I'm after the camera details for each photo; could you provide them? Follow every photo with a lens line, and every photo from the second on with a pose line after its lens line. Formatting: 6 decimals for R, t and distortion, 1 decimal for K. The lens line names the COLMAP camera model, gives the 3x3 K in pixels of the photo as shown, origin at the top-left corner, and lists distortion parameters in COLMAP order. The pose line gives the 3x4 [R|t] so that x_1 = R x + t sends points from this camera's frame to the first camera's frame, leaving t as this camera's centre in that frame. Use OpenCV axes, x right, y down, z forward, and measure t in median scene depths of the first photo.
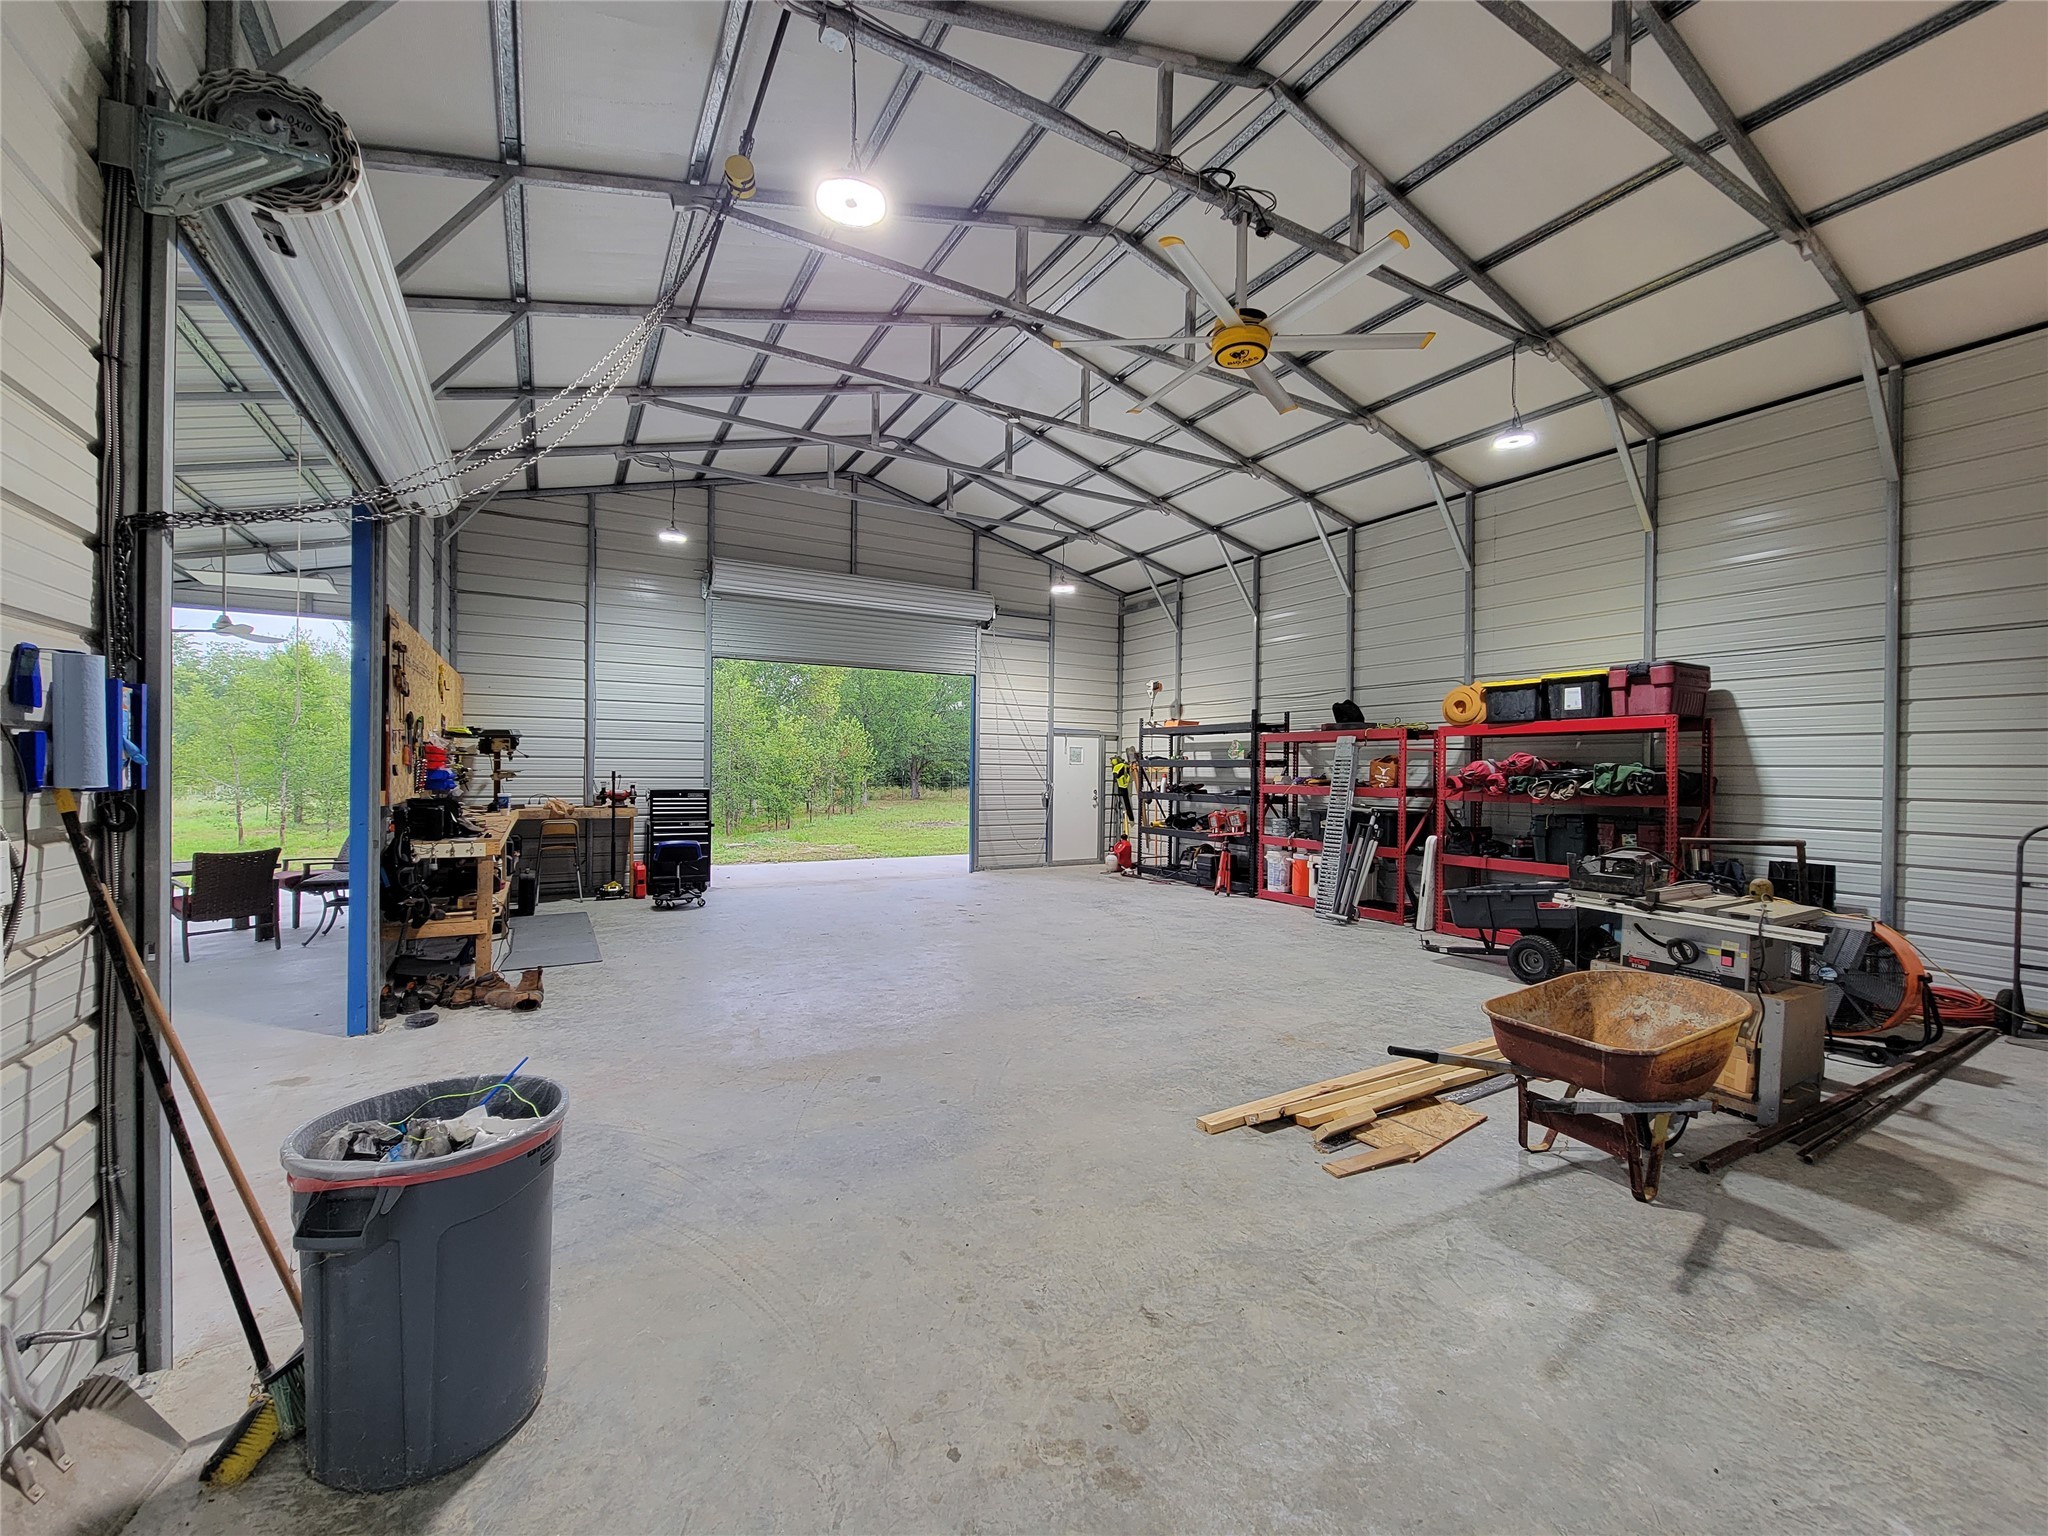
lens RADIAL K [[830.6, 0, 1025.0], [0, 830.6, 771.5], [0, 0, 1]] dist [0.001999, -0.002514]
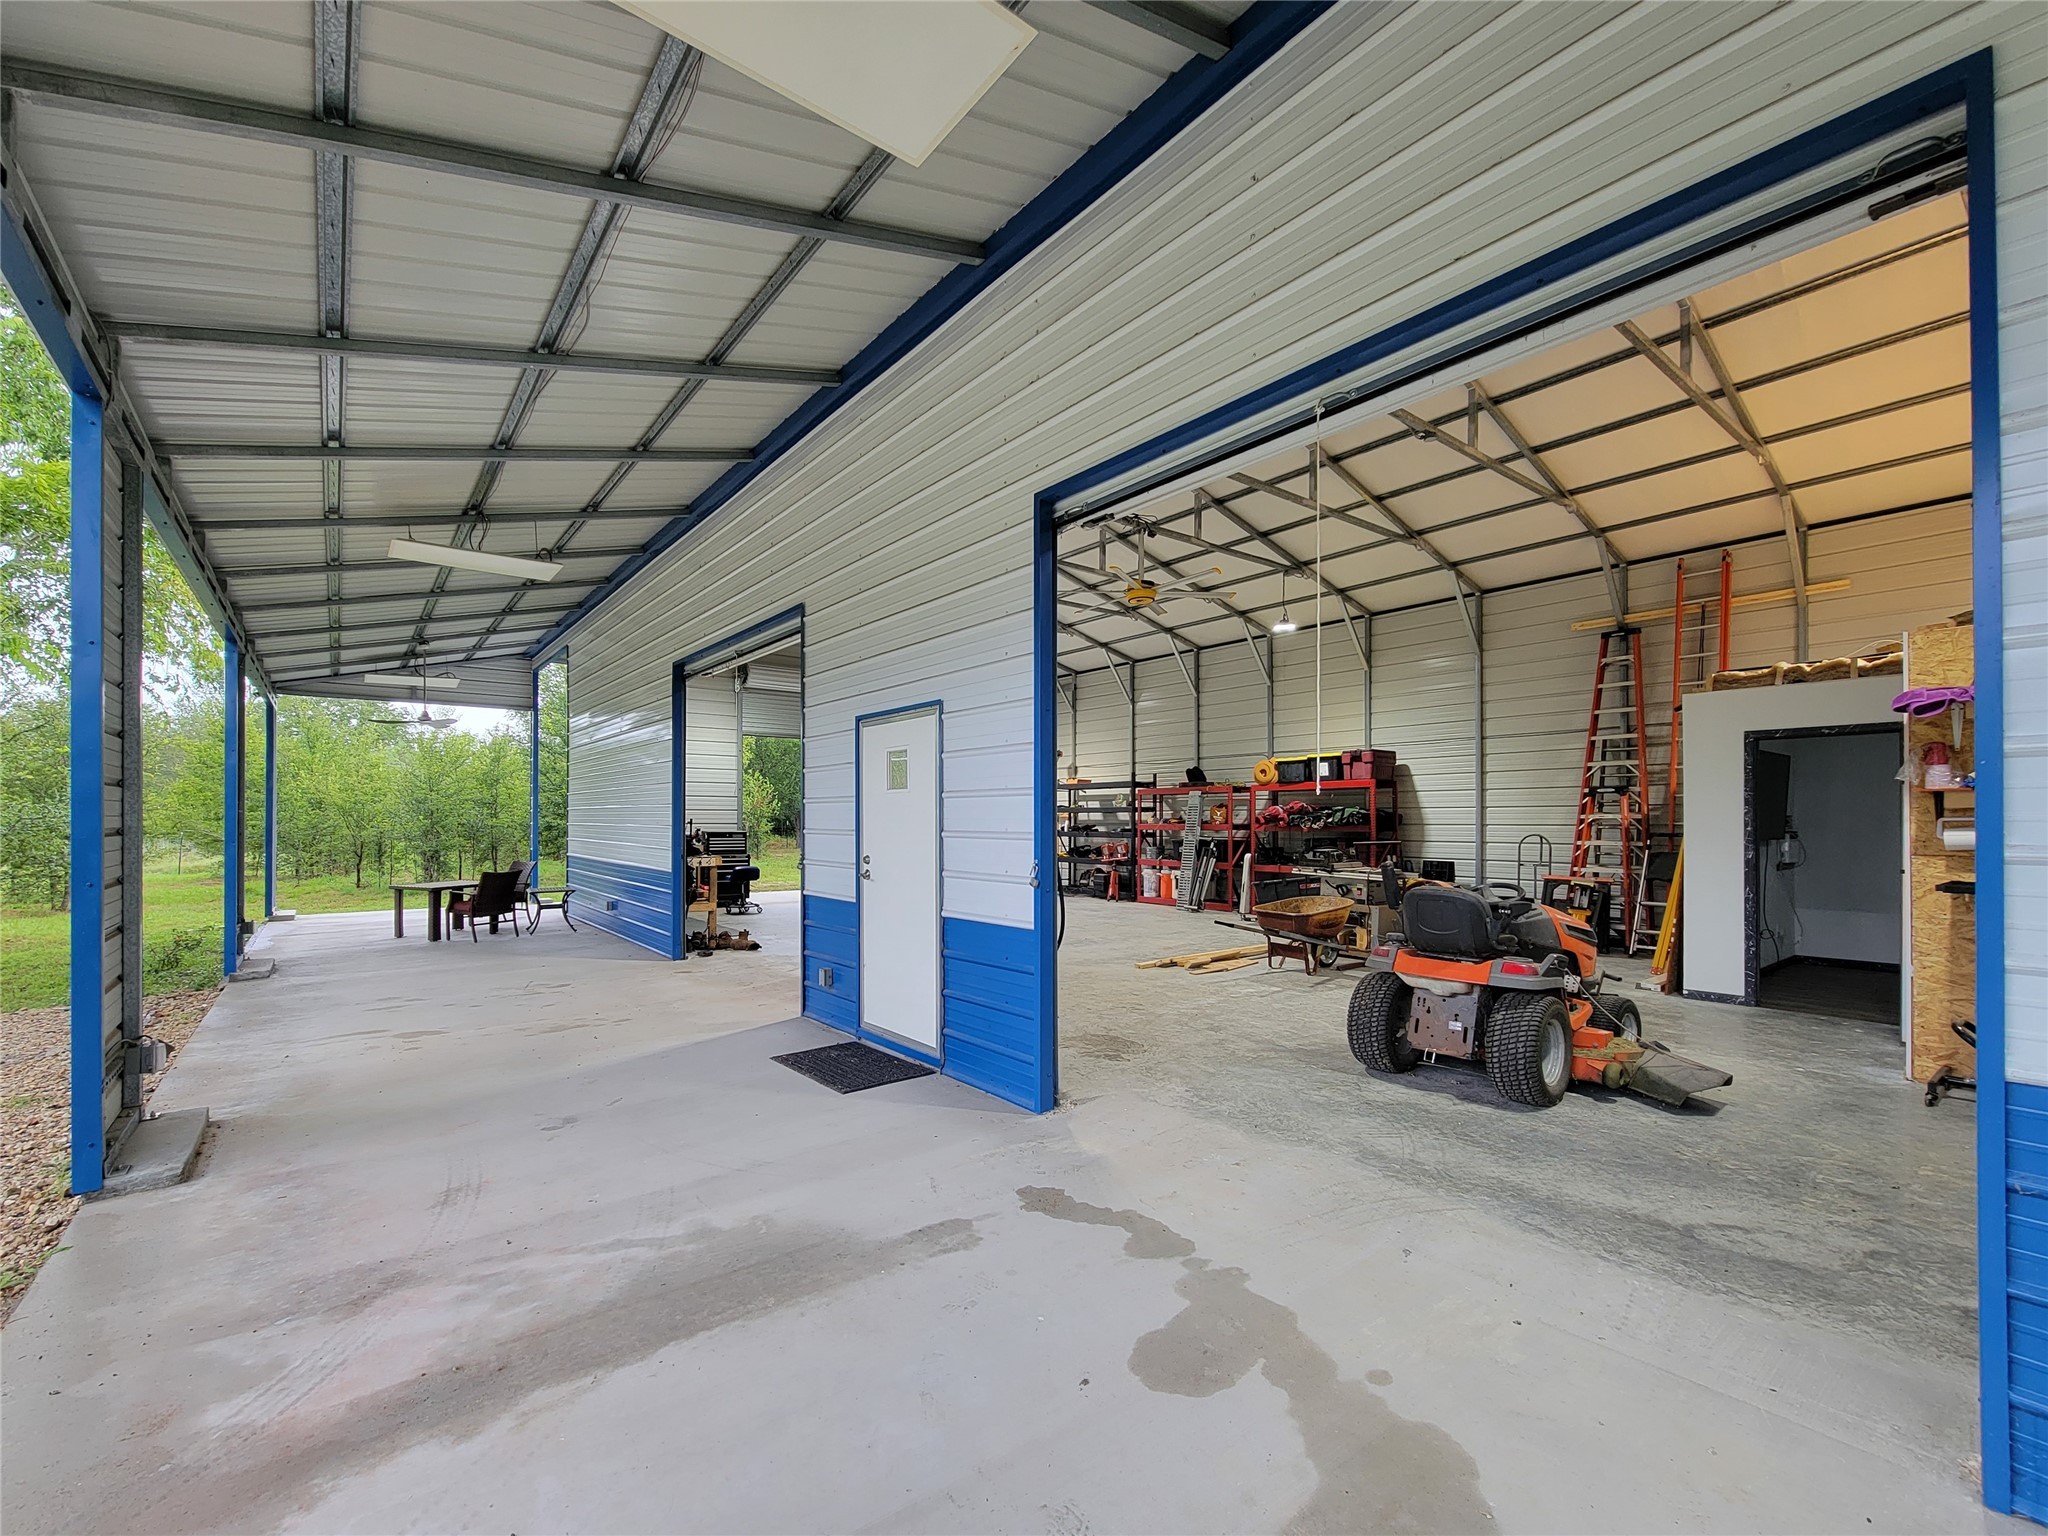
lens RADIAL K [[852.3, 0, 967.5], [0, 852.3, 811.8], [0, 0, 1]] dist [0.016482, -0.000248]
pose [[0.993864, -0.008920, 0.110246, -0.201214], [0.010158, 0.999891, -0.010673, 0.008231], [-0.110139, 0.011727, 0.993847, -0.510058]]
